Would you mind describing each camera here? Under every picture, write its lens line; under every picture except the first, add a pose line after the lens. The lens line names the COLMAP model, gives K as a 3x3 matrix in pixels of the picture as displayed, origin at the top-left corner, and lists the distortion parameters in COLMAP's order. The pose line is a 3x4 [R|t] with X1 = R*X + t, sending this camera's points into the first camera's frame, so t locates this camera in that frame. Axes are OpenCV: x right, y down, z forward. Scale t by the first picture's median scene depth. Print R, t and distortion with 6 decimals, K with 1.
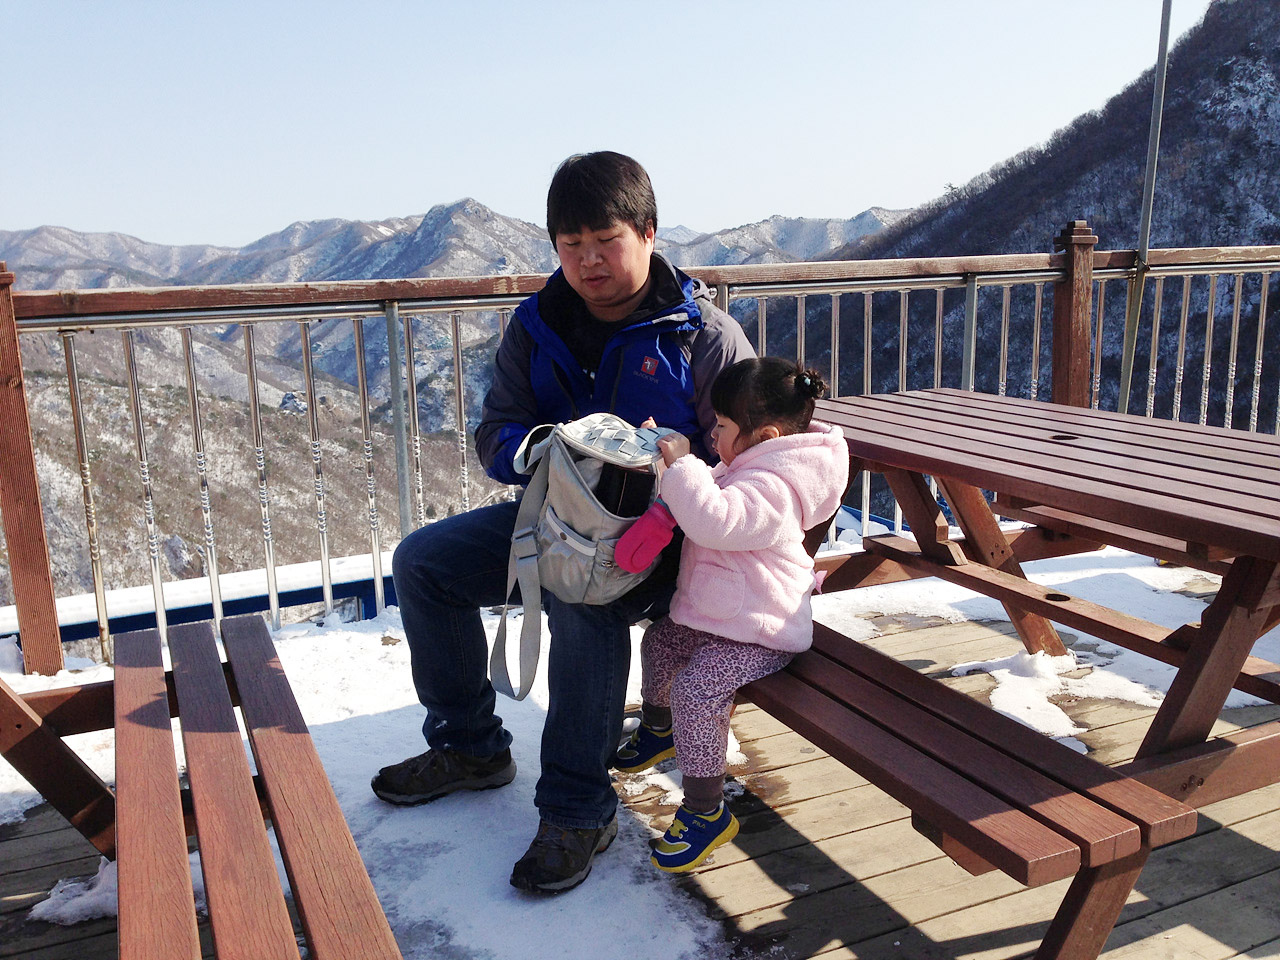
lens RADIAL K [[1177.8, 0, 642.1], [0, 1177.8, 496.9], [0, 0, 1]] dist [0.163804, -0.277867]
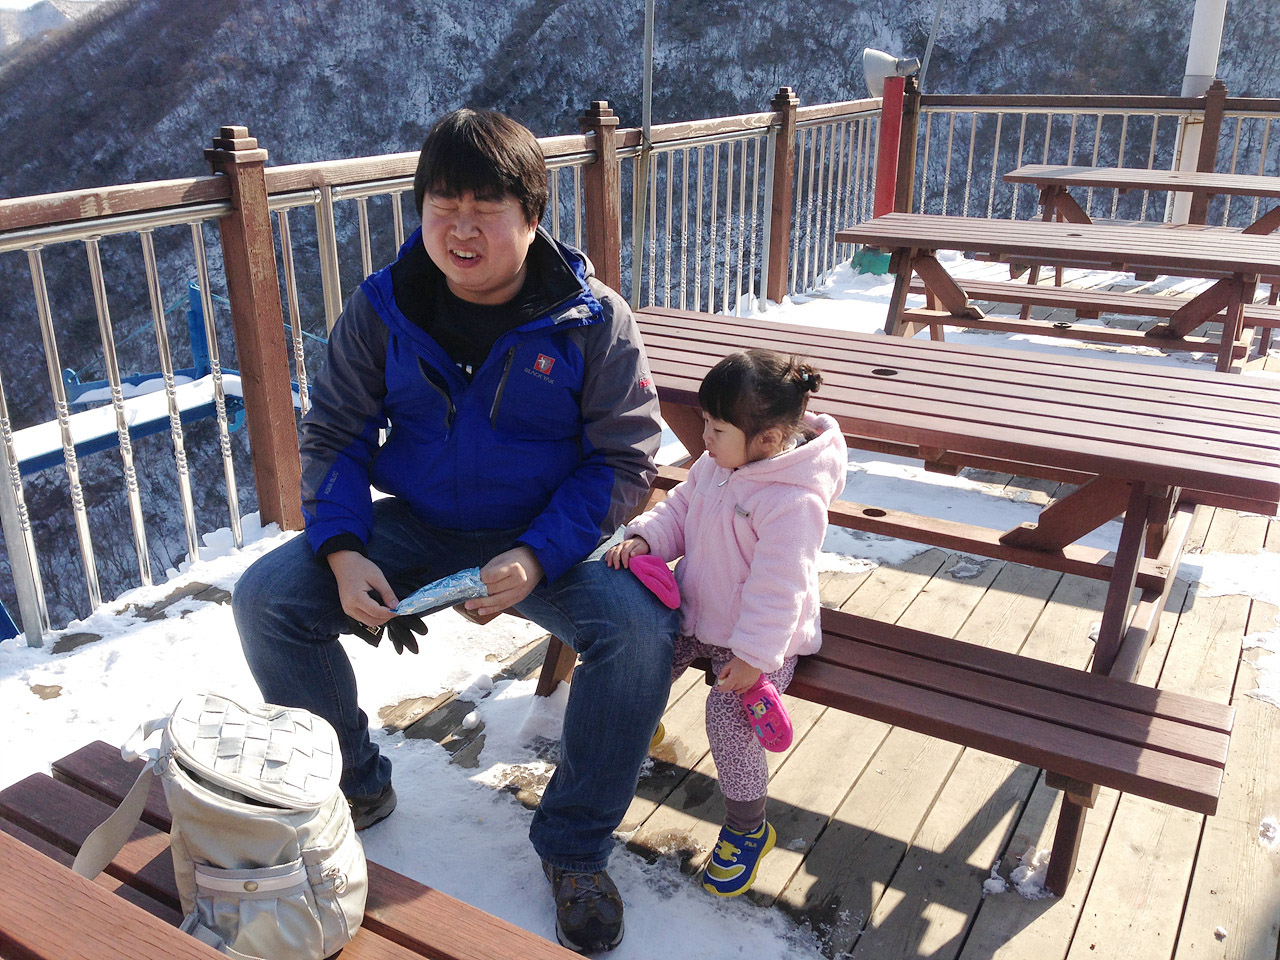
lens RADIAL K [[1174.7, 0, 636.3], [0, 1174.7, 502.9], [0, 0, 1]] dist [0.155186, -0.260538]
pose [[0.814023, -0.186242, 0.550164, -0.301656], [0.097030, 0.977492, 0.187337, -0.105185], [-0.572671, -0.099114, 0.813772, 0.155615]]
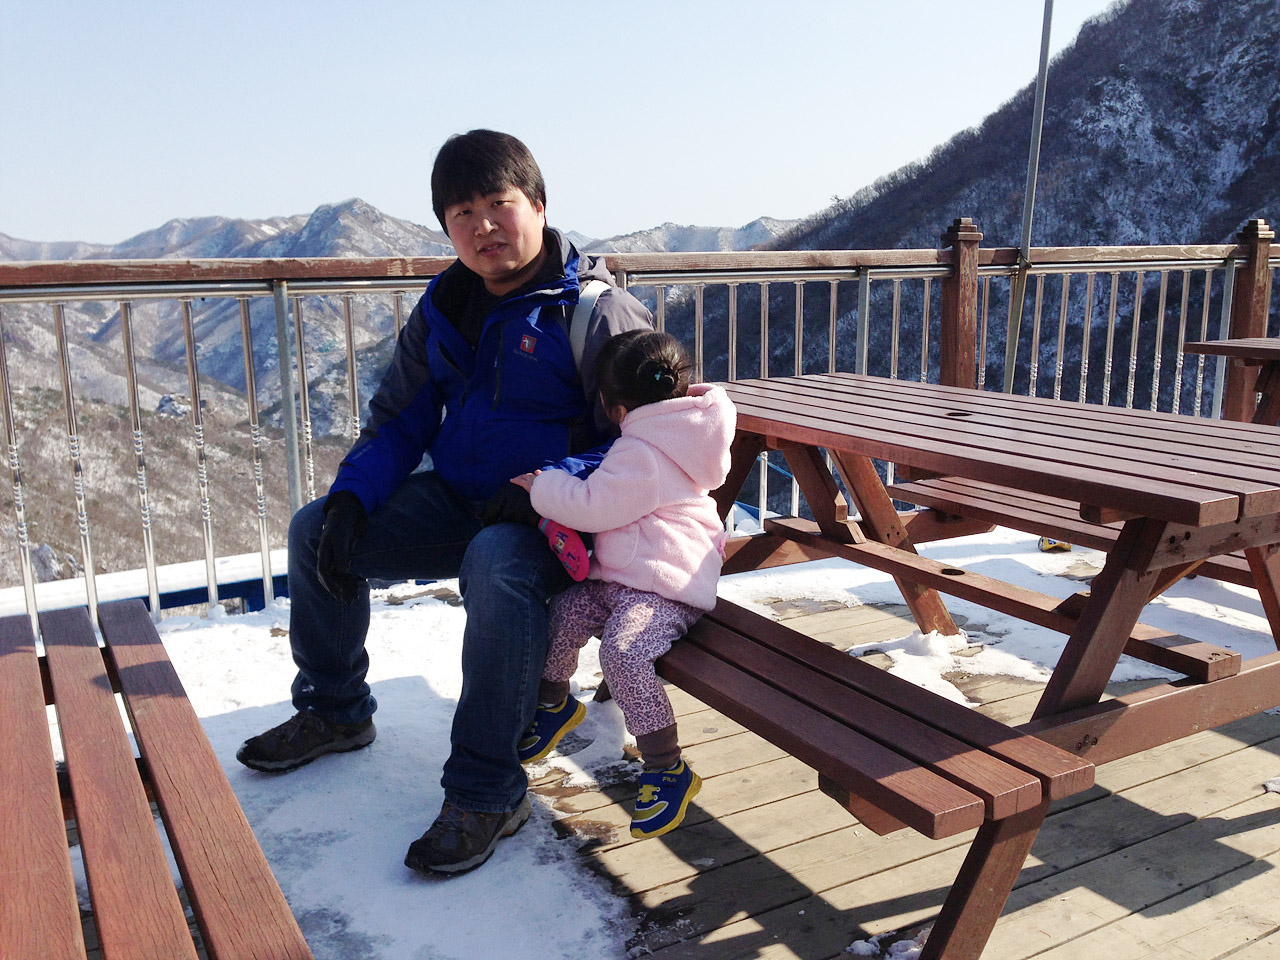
lens RADIAL K [[1177.8, 0, 642.1], [0, 1177.8, 496.9], [0, 0, 1]] dist [0.163804, -0.277867]
pose [[0.995999, -0.002510, 0.089331, -0.005008], [0.002944, 0.999985, -0.004719, 0.016244], [-0.089318, 0.004963, 0.995991, 0.008133]]
